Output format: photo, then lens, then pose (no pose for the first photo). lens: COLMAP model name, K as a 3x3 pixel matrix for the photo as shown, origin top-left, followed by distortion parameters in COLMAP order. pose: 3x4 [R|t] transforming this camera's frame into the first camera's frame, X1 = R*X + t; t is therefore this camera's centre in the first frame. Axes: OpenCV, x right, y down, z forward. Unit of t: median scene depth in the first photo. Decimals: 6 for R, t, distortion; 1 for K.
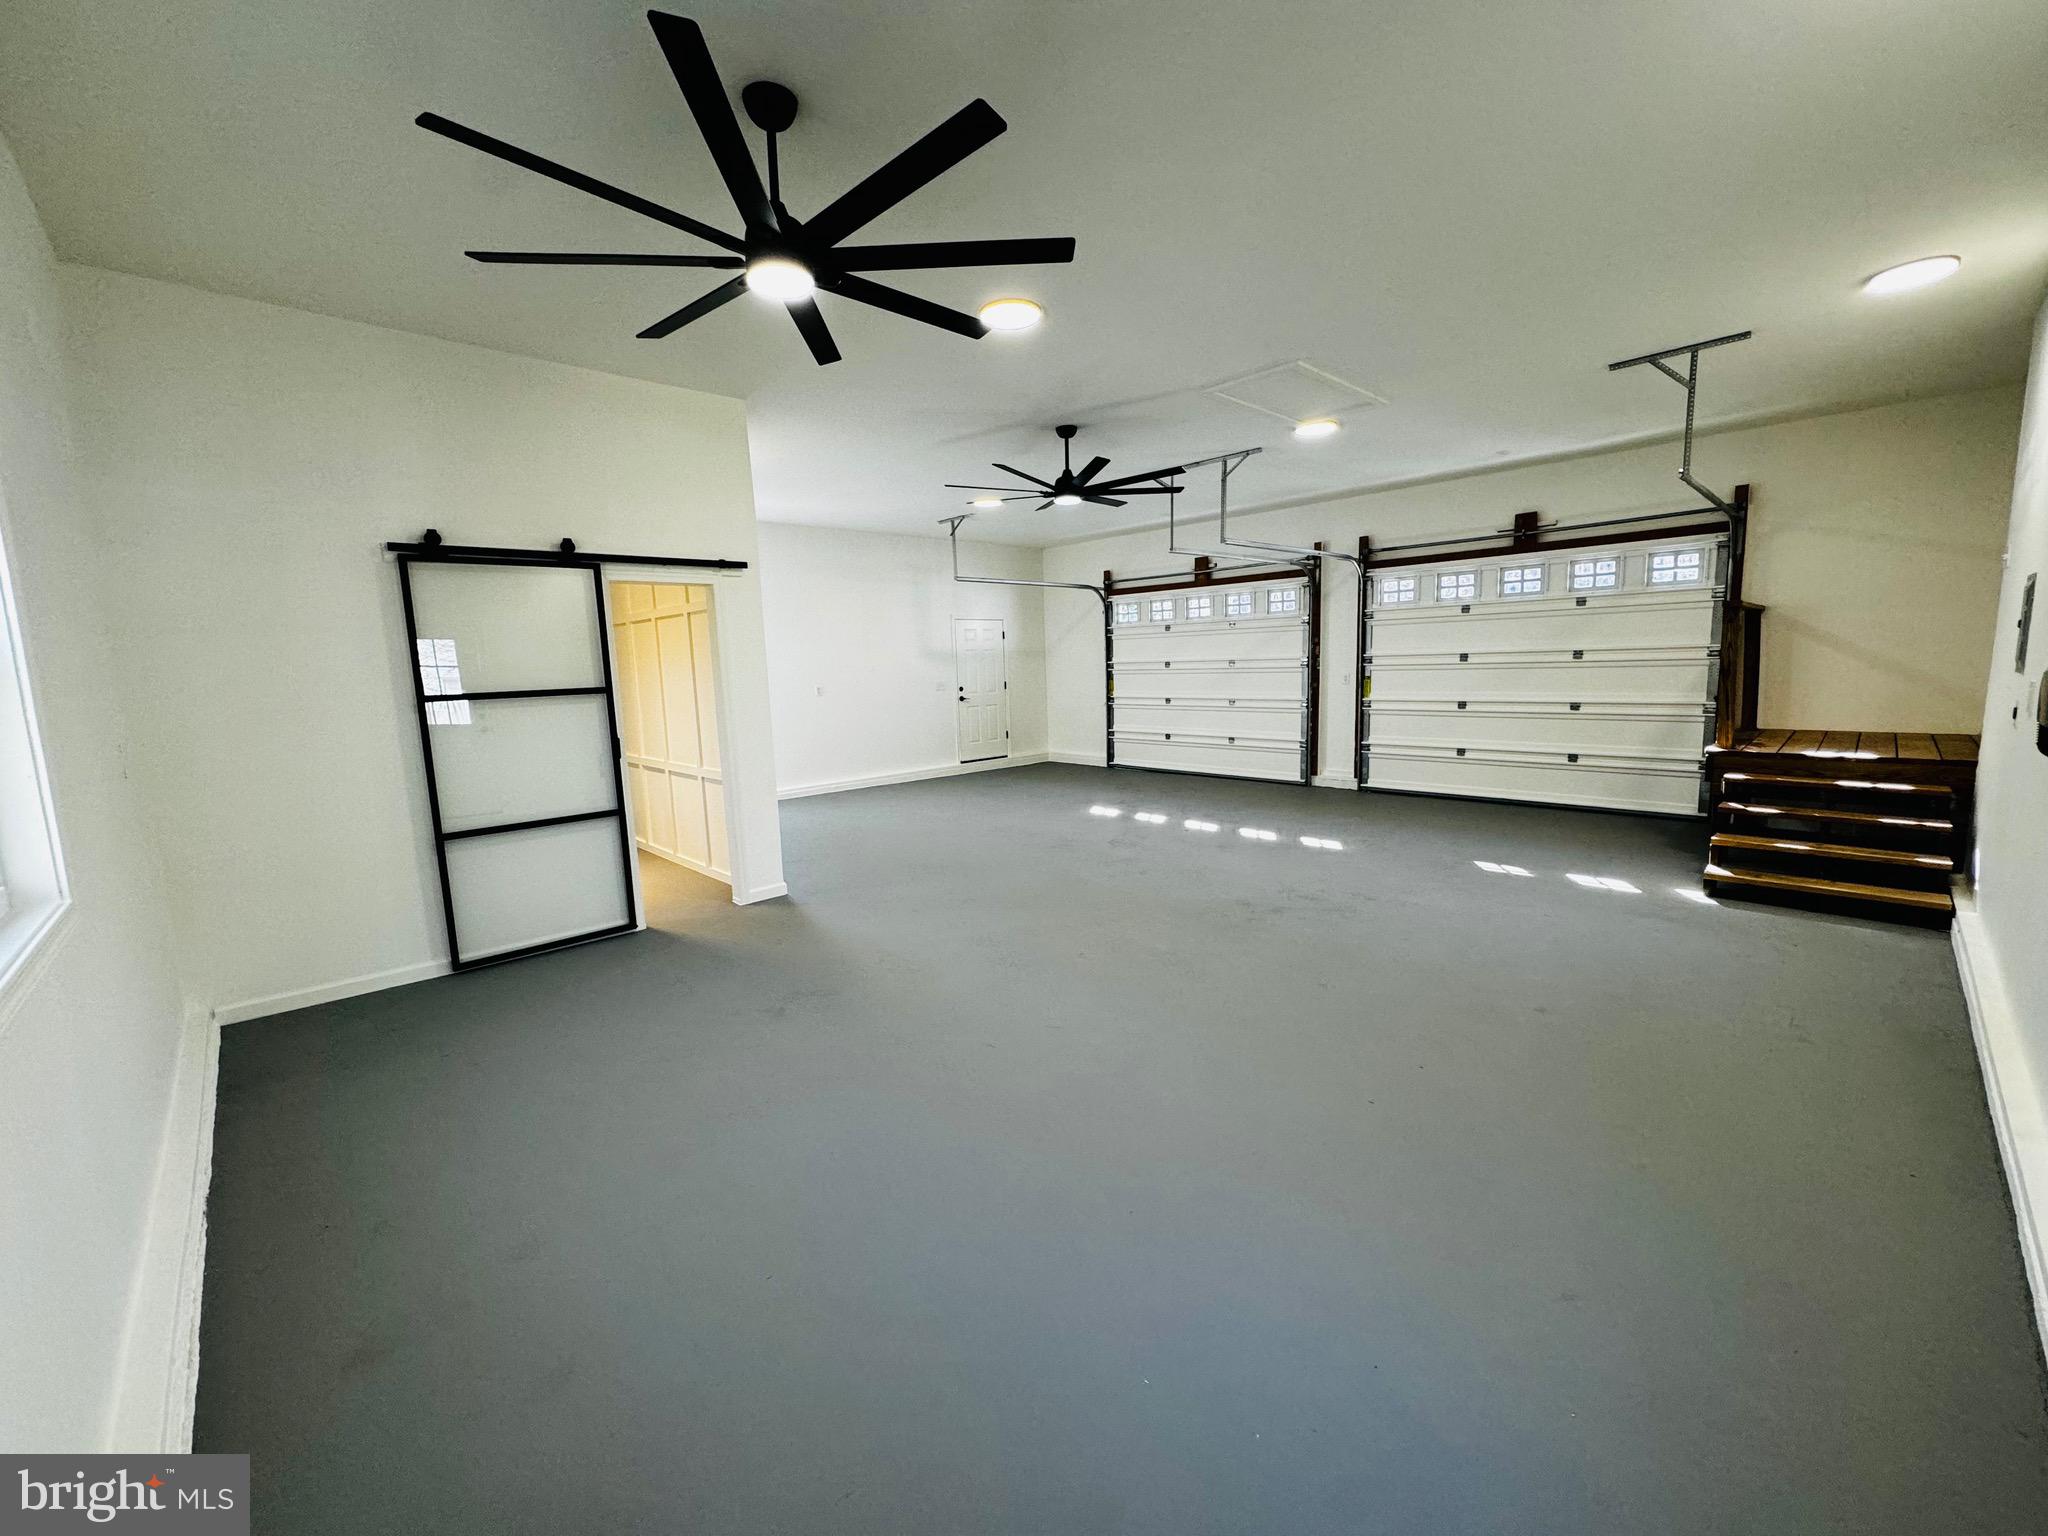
lens RADIAL K [[813.5, 0, 1012.7], [0, 813.5, 763.3], [0, 0, 1]] dist [-0.002182, 0.000332]
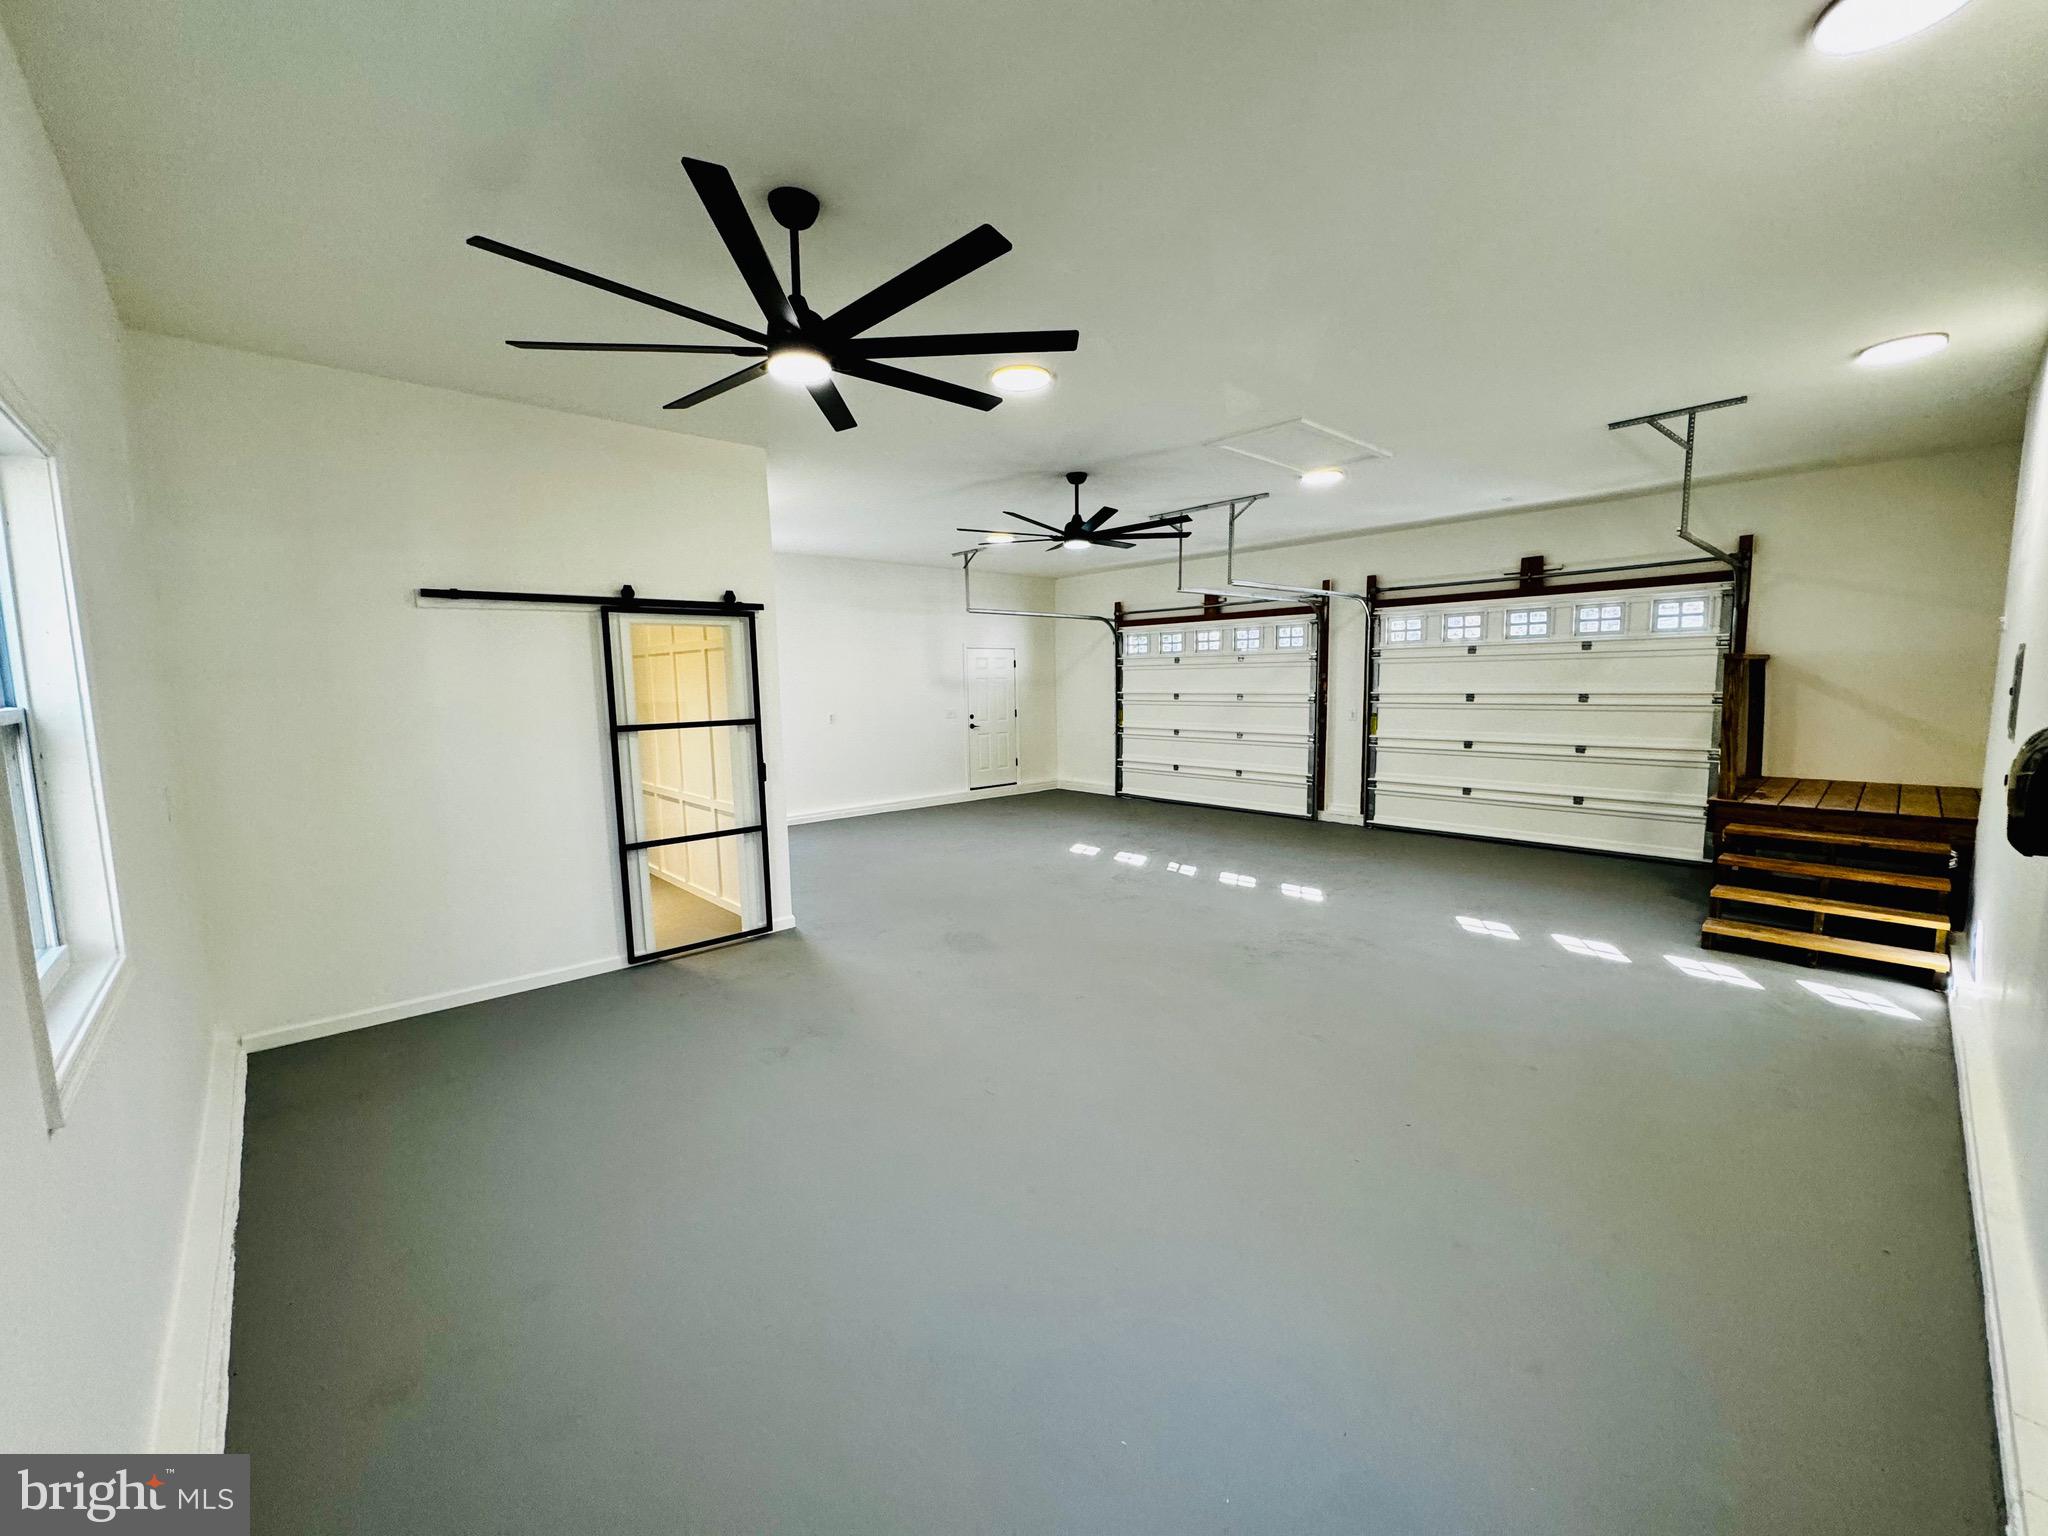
lens RADIAL K [[813.5, 0, 1013.0], [0, 813.5, 763.4], [0, 0, 1]] dist [-0.002182, 0.000332]
pose [[0.999775, 0.015403, -0.014603, 0.005474], [-0.015690, 0.999681, -0.019777, -0.023291], [0.014294, 0.020002, 0.999698, -0.016091]]
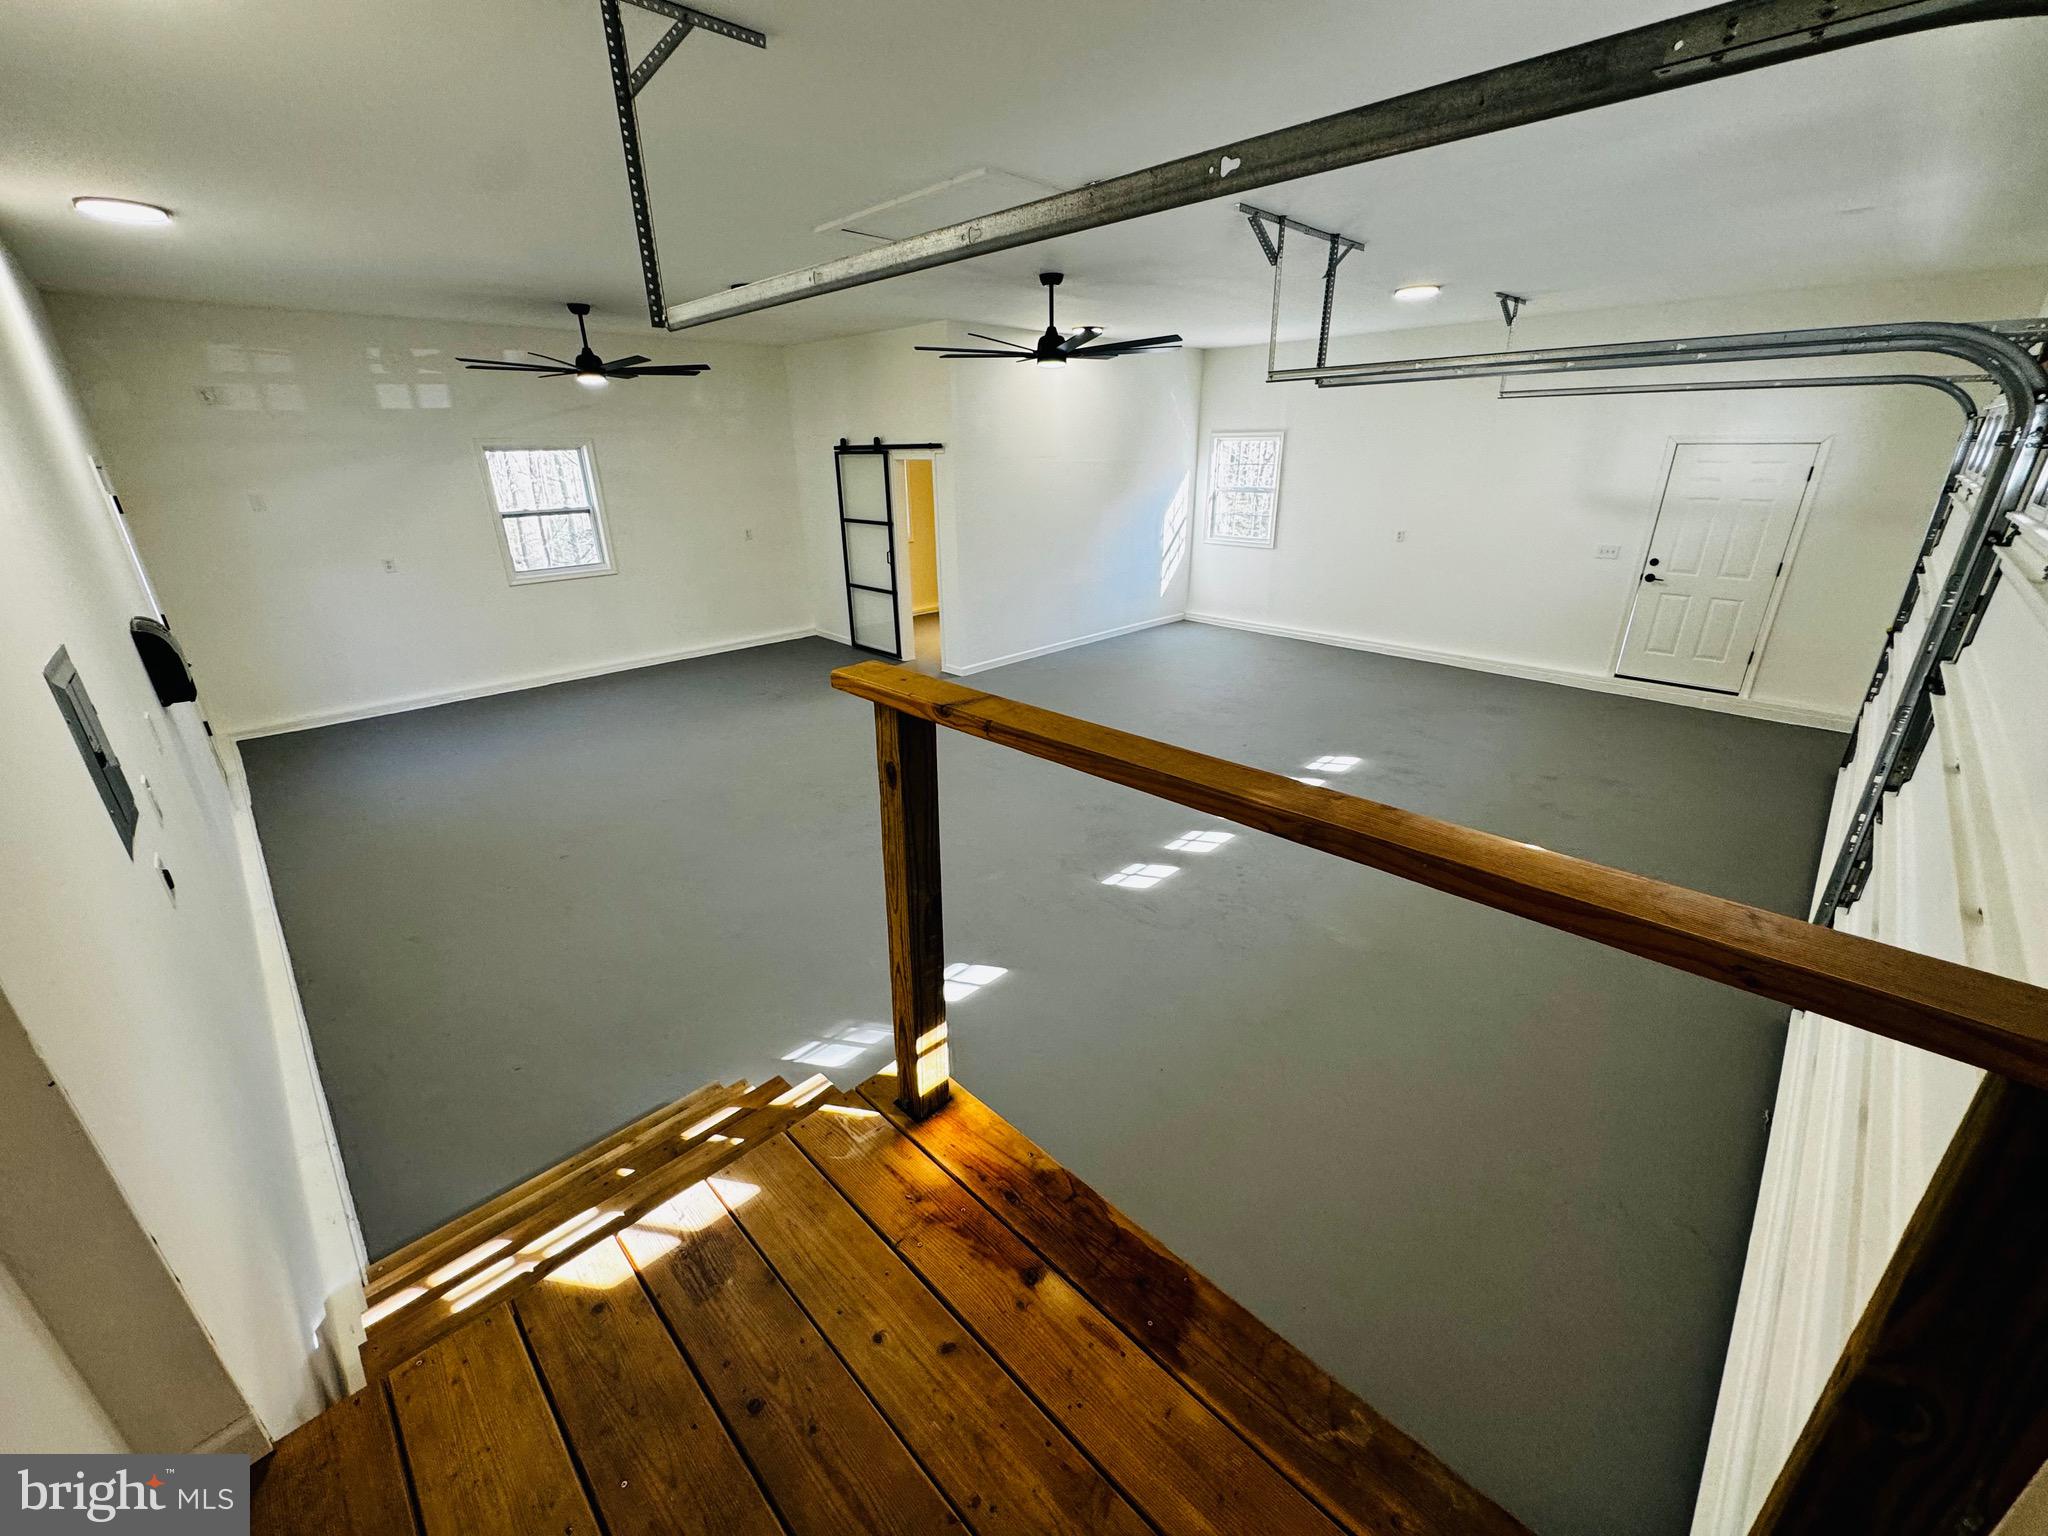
lens RADIAL K [[813.5, 0, 1027.8], [0, 813.5, 763.9], [0, 0, 1]] dist [-0.002182, 0.000332]
pose [[0.029811, 0.398256, -0.916790, 0.942195], [-0.118411, 0.912146, 0.392389, -0.233586], [0.992517, 0.096861, 0.074350, 0.834403]]
